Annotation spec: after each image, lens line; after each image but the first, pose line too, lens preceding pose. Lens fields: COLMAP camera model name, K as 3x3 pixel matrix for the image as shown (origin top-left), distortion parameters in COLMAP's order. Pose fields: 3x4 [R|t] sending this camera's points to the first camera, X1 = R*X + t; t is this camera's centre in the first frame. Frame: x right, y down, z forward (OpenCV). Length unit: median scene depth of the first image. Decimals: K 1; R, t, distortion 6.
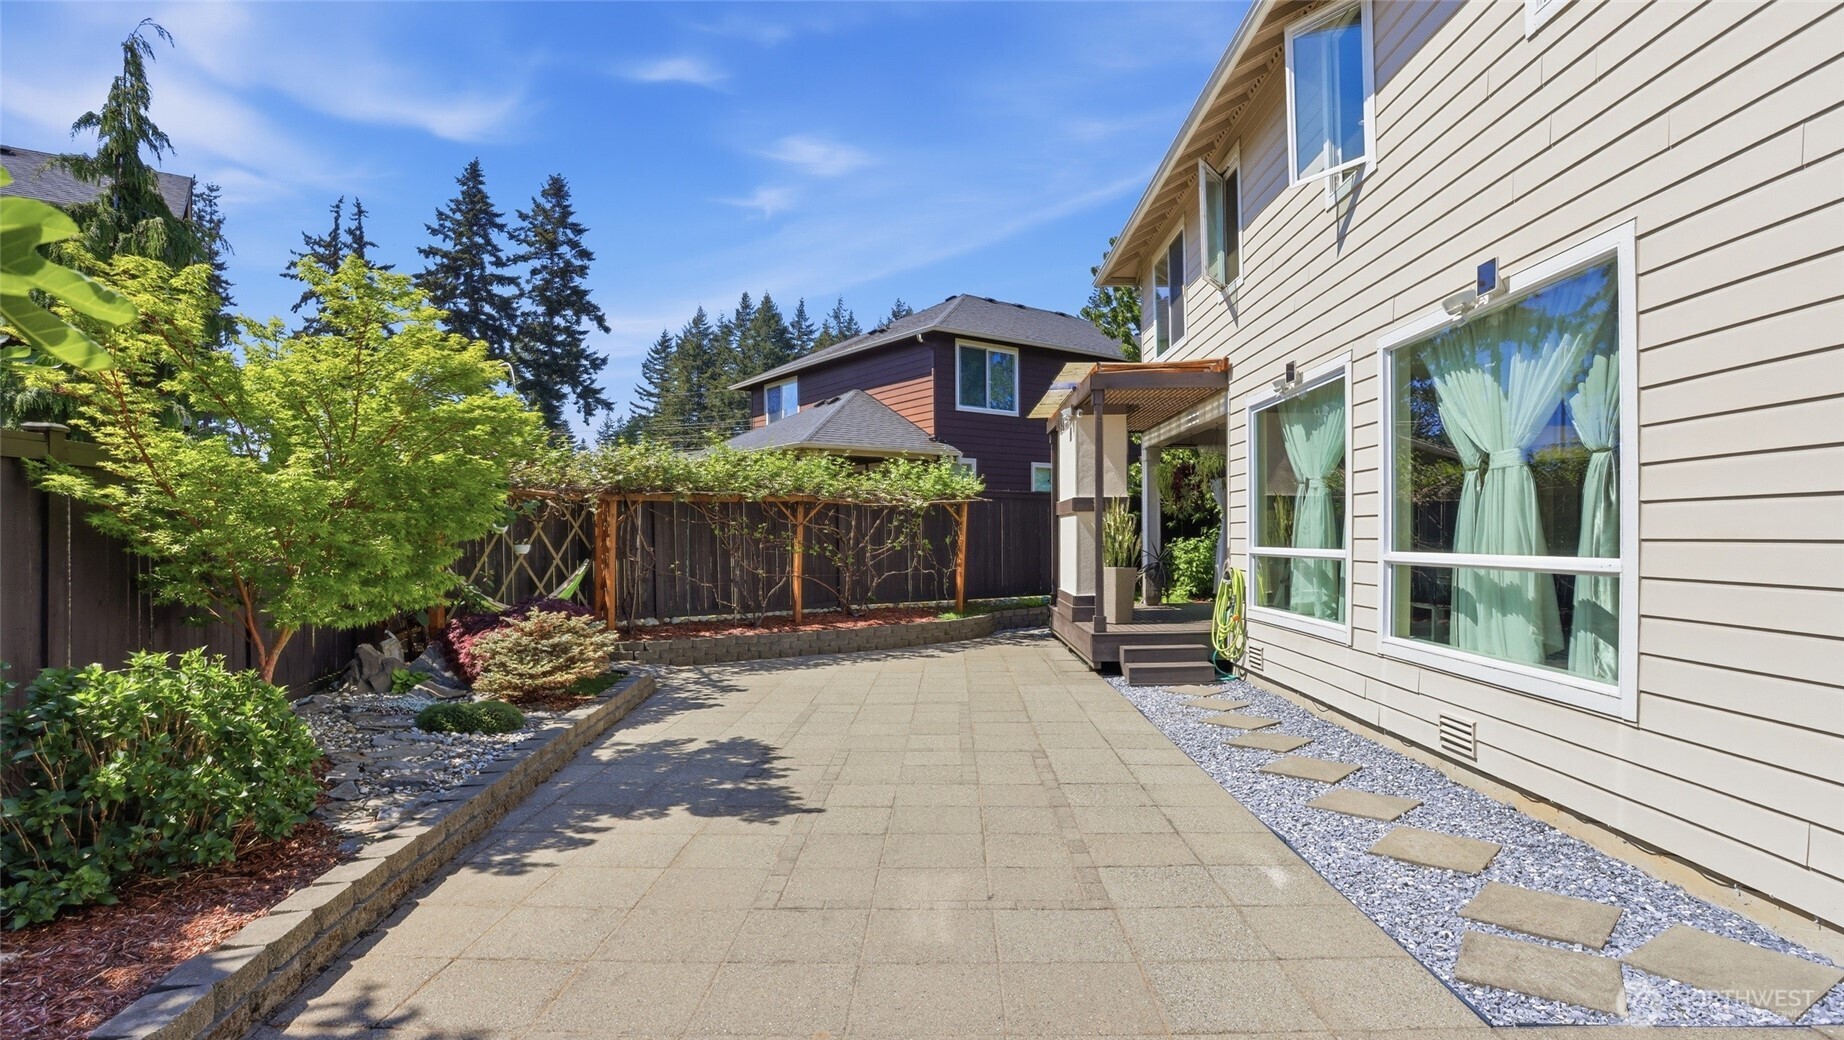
lens RADIAL K [[900.3, 0, 904.6], [0, 900.3, 506.8], [0, 0, 1]] dist [-0.052146, 0.016004]
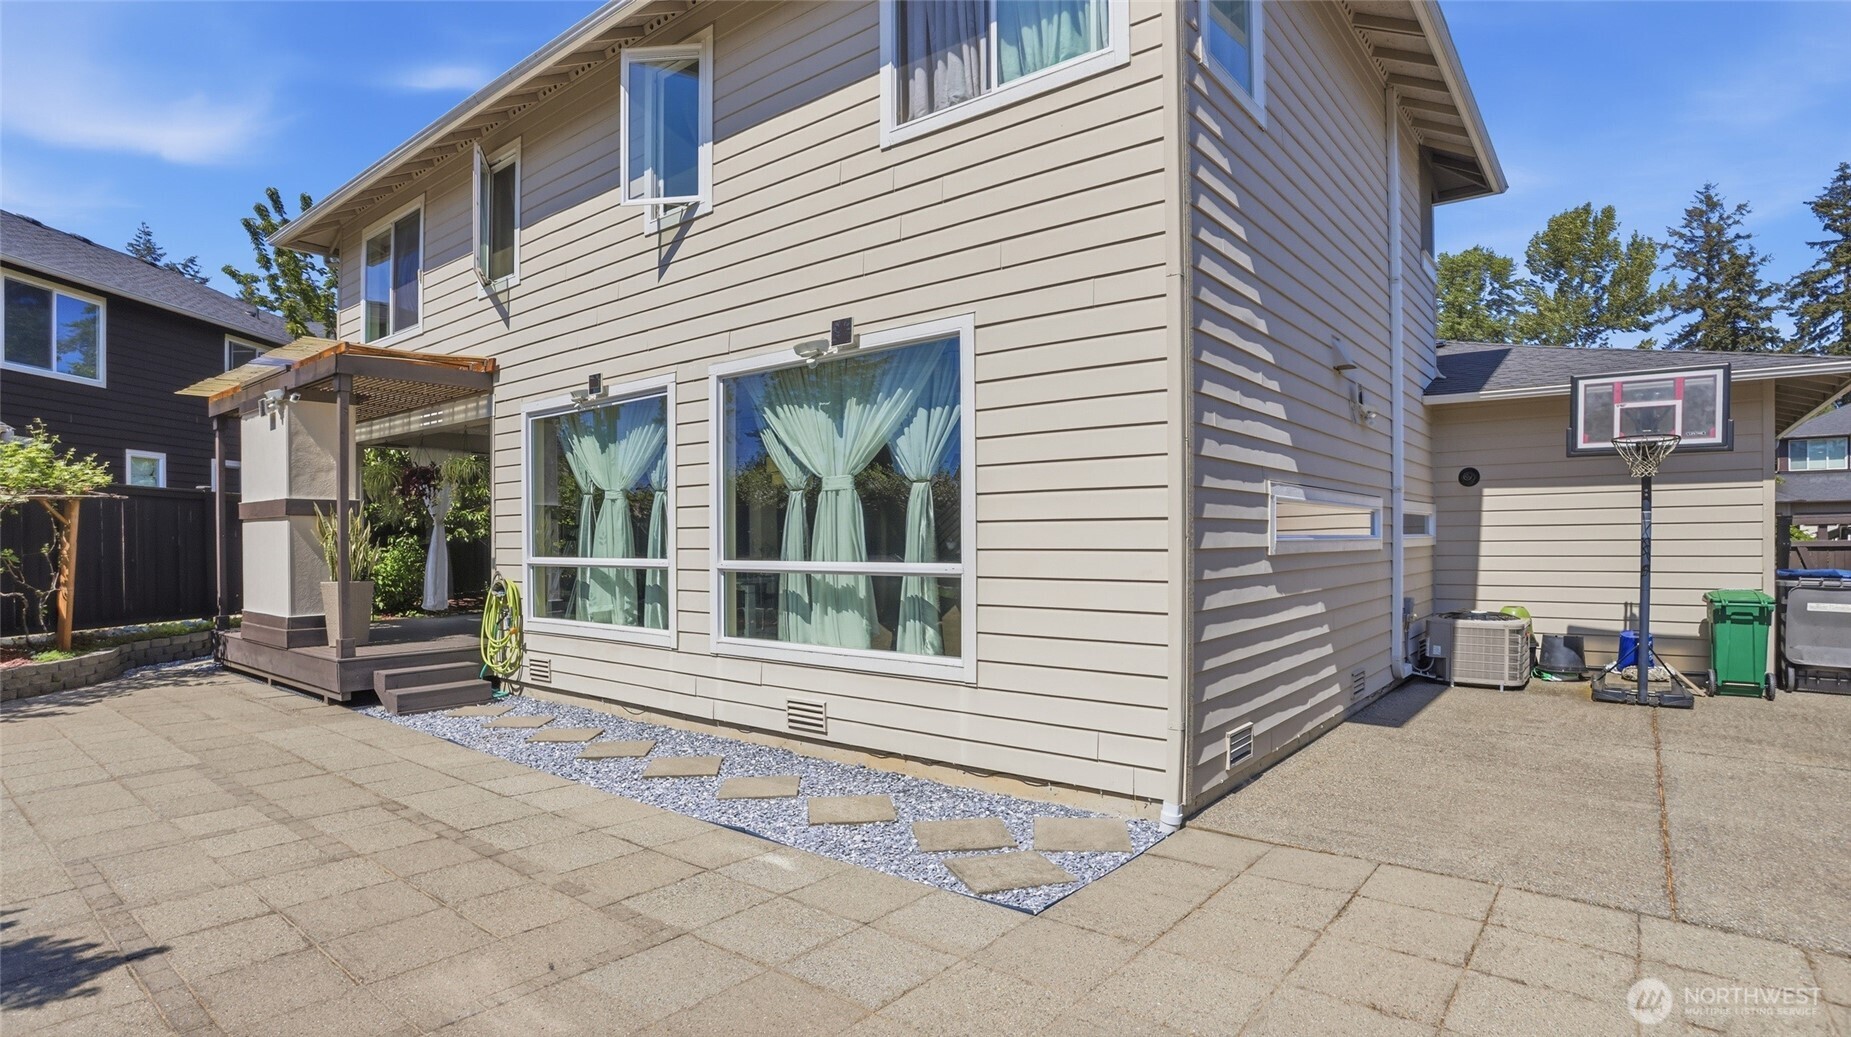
lens RADIAL K [[903.7, 0, 910.7], [0, 903.7, 527.2], [0, 0, 1]] dist [-0.052146, 0.016004]
pose [[0.639413, 0.018259, 0.768646, -0.123623], [-0.026801, 0.999640, -0.001451, 0.003450], [-0.768396, -0.019673, 0.639672, 0.071659]]
